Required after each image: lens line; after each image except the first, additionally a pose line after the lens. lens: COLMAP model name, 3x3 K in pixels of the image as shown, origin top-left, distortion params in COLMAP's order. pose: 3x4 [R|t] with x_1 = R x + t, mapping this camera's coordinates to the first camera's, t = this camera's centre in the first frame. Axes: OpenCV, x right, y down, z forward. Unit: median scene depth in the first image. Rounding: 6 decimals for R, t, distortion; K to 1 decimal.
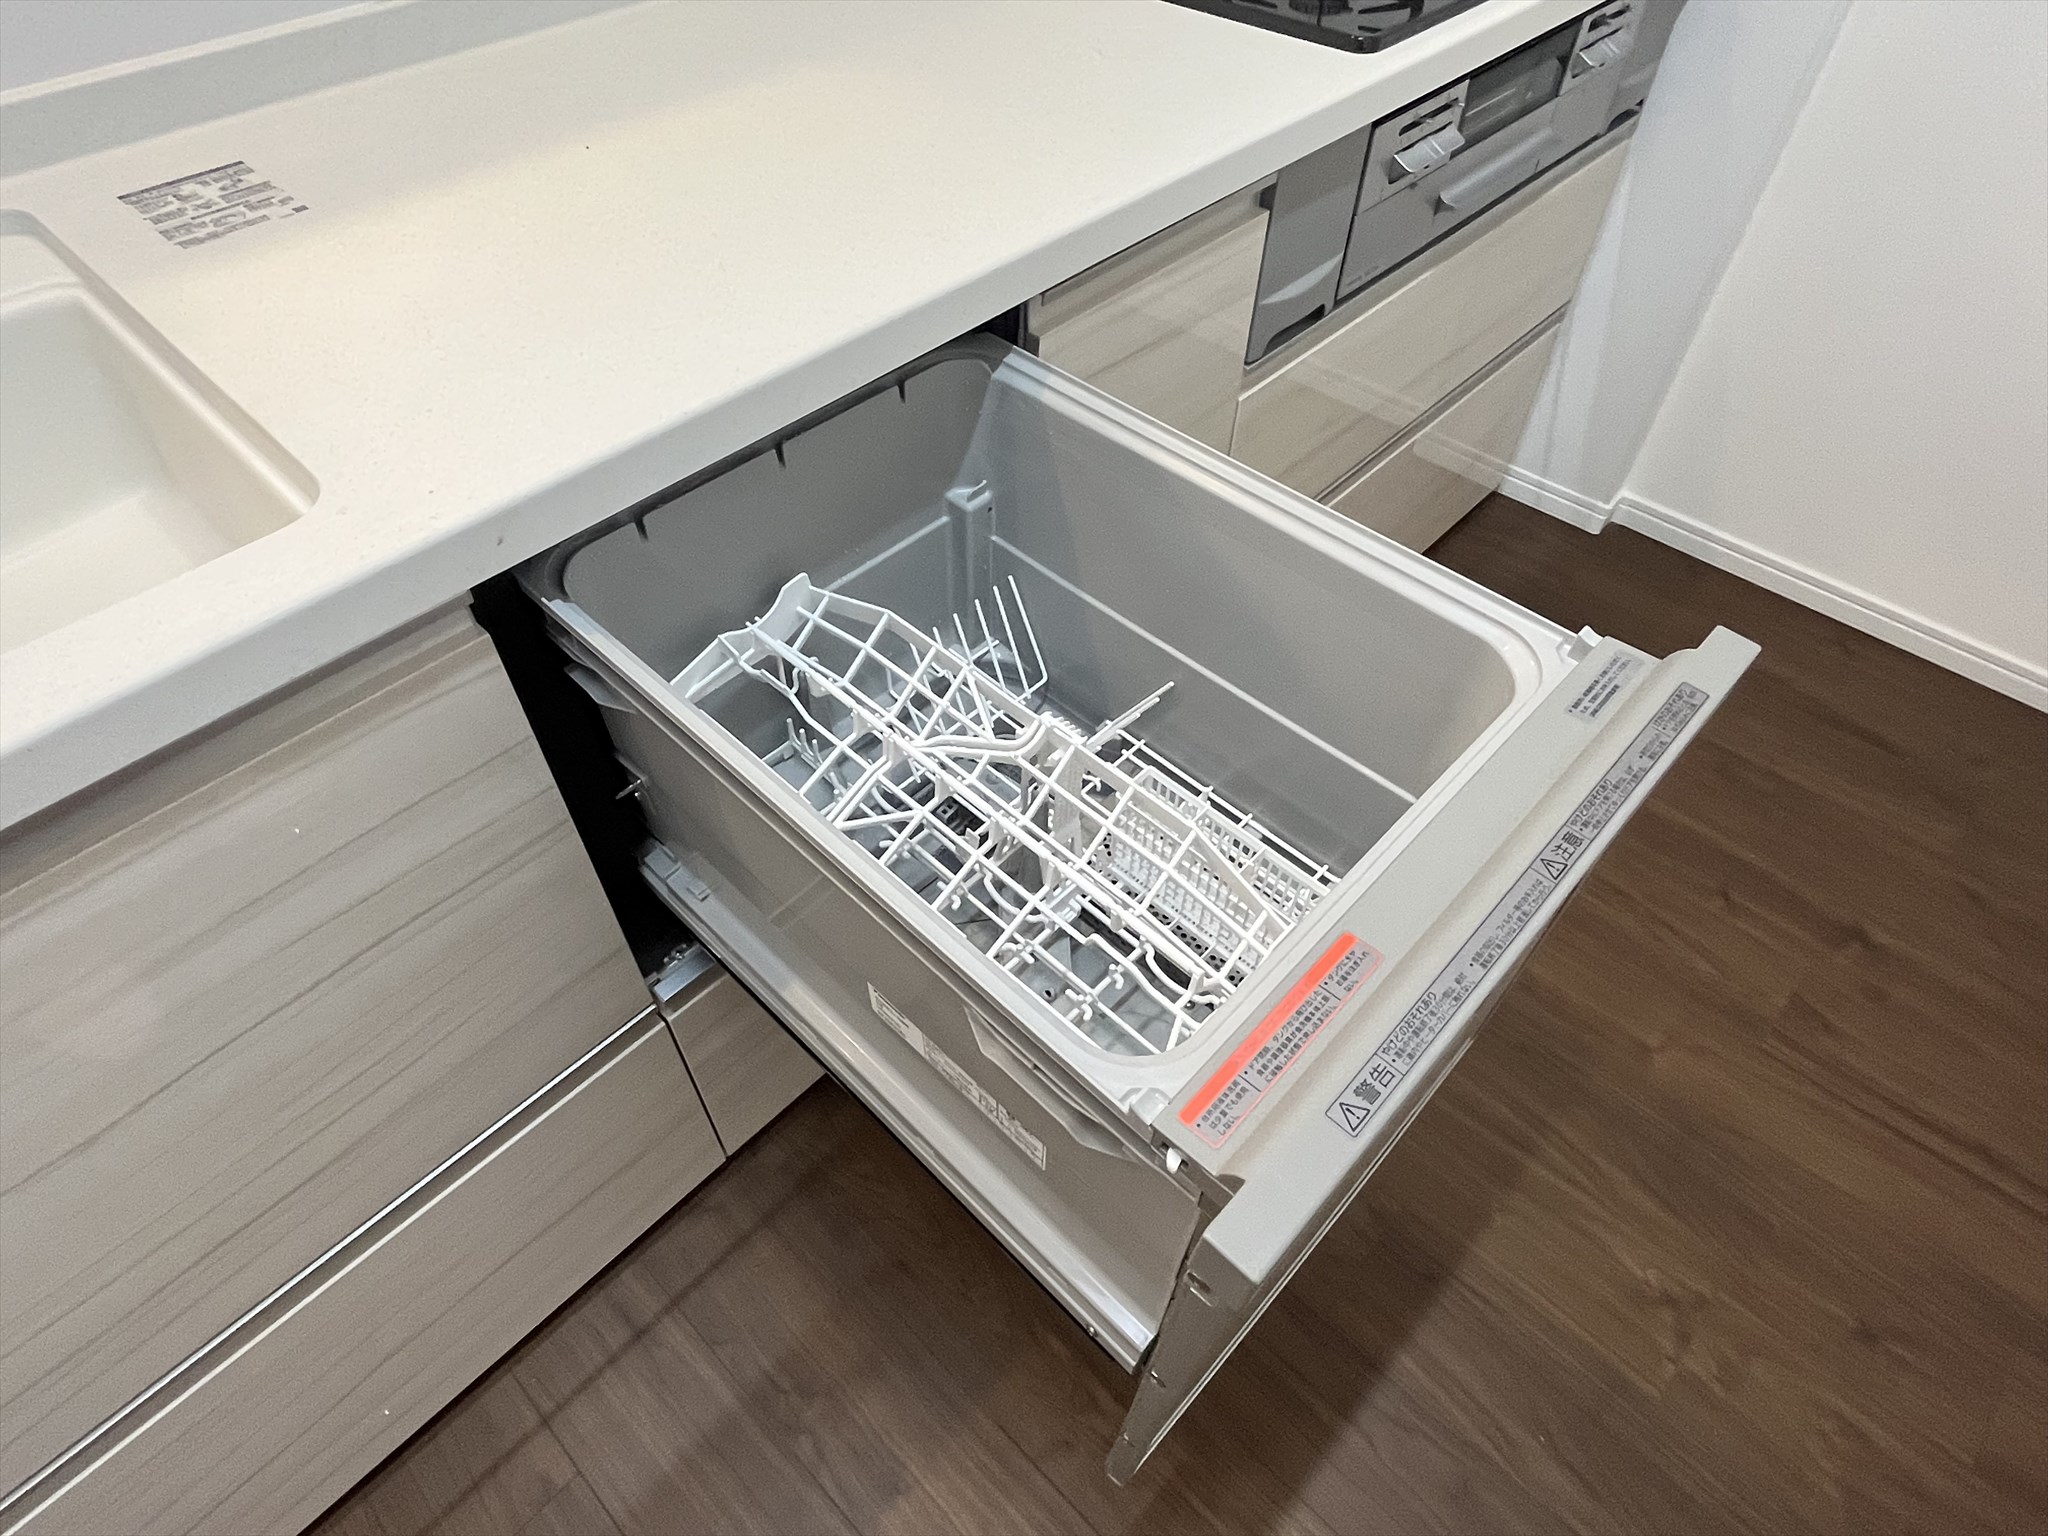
lens RADIAL K [[1151.2, 0, 1014.1], [0, 1151.2, 763.6], [0, 0, 1]] dist [-0.003501, 0.000574]
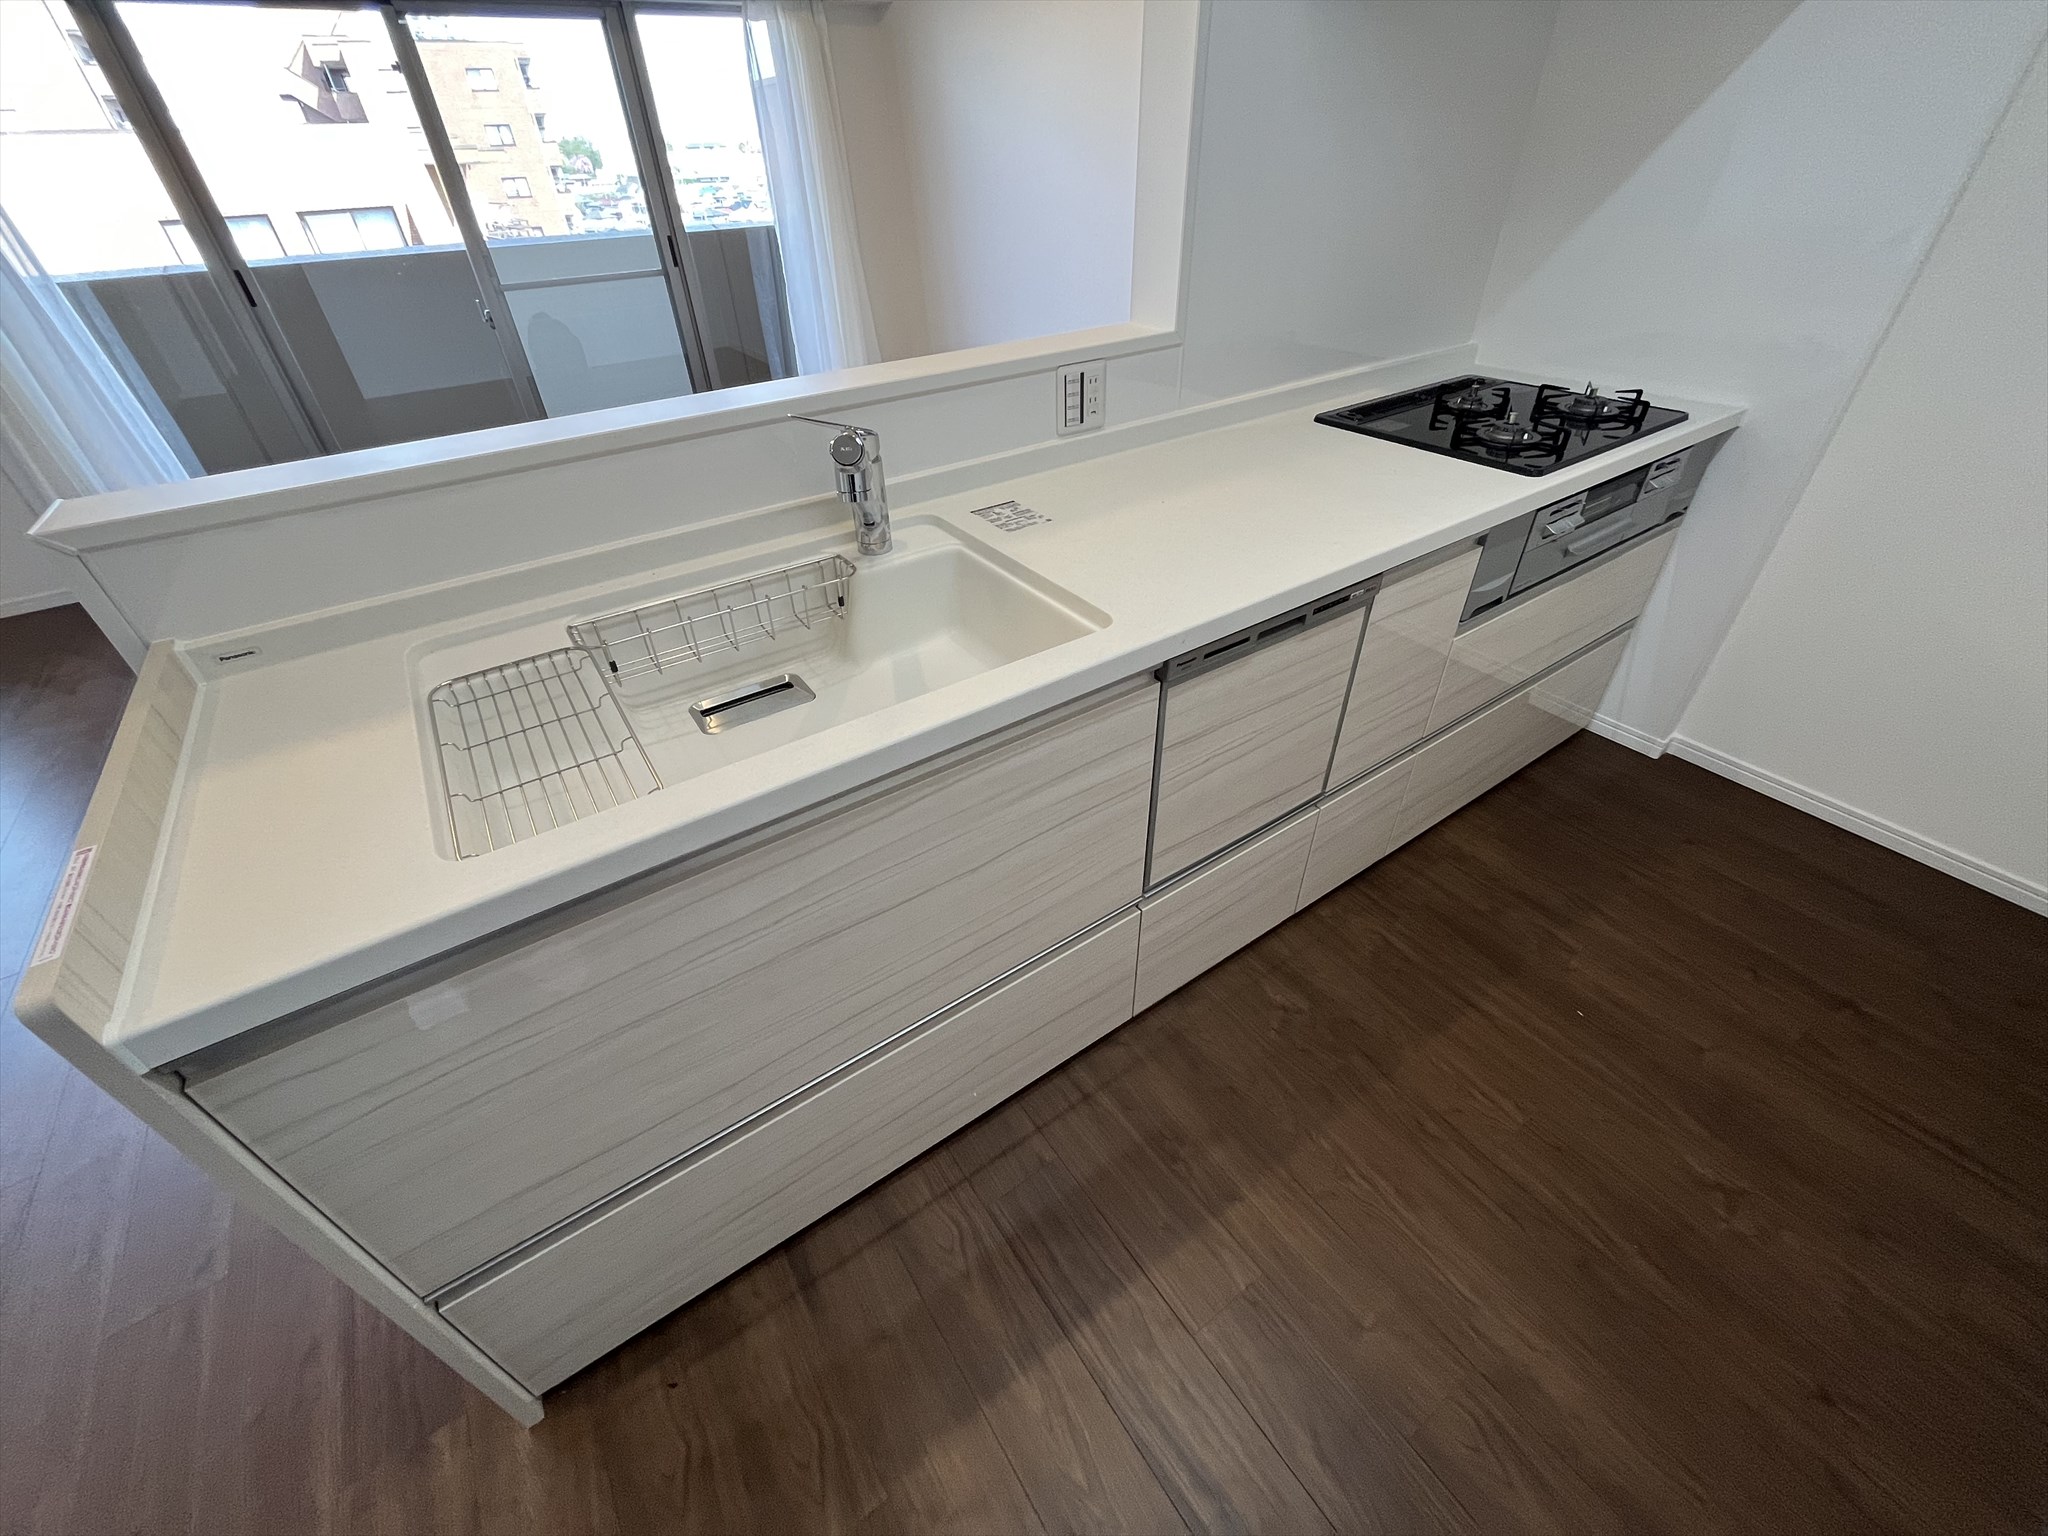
lens RADIAL K [[826.7, 0, 1024.0], [0, 826.7, 768.0], [0, 0, 1]] dist [-0.002052, -0.000765]
pose [[0.978619, 0.100425, -0.179496, -0.230099], [-0.134412, 0.972825, -0.188536, 0.238471], [0.155684, 0.208631, 0.965523, -0.377729]]
